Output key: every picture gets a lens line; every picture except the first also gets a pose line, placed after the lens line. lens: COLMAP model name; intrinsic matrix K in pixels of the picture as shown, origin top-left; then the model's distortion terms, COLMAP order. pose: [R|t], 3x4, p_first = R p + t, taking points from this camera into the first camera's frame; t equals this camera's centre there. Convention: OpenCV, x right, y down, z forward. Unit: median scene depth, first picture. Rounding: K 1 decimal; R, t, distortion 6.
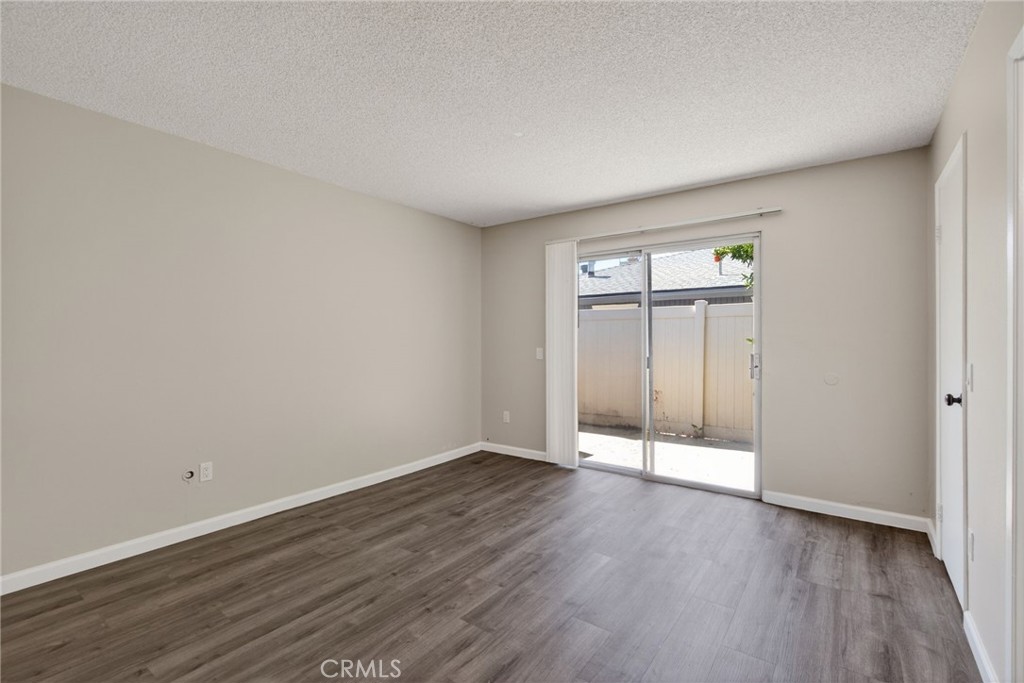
lens RADIAL K [[467.6, 0, 507.7], [0, 467.6, 339.4], [0, 0, 1]] dist [0.000492, 0.000100]
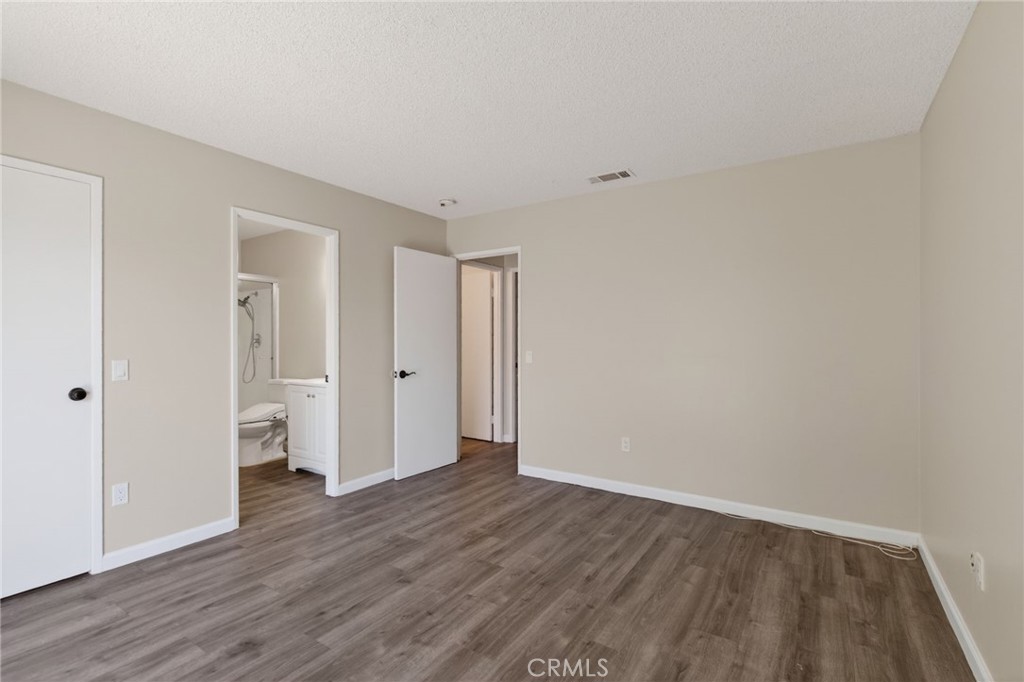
lens RADIAL K [[467.6, 0, 507.7], [0, 467.6, 338.9], [0, 0, 1]] dist [0.000492, 0.000100]
pose [[-0.999046, 0.001075, -0.043664, -0.051328], [0.001136, 0.999998, -0.001375, -0.004502], [0.043663, -0.001423, -0.999045, 1.992024]]
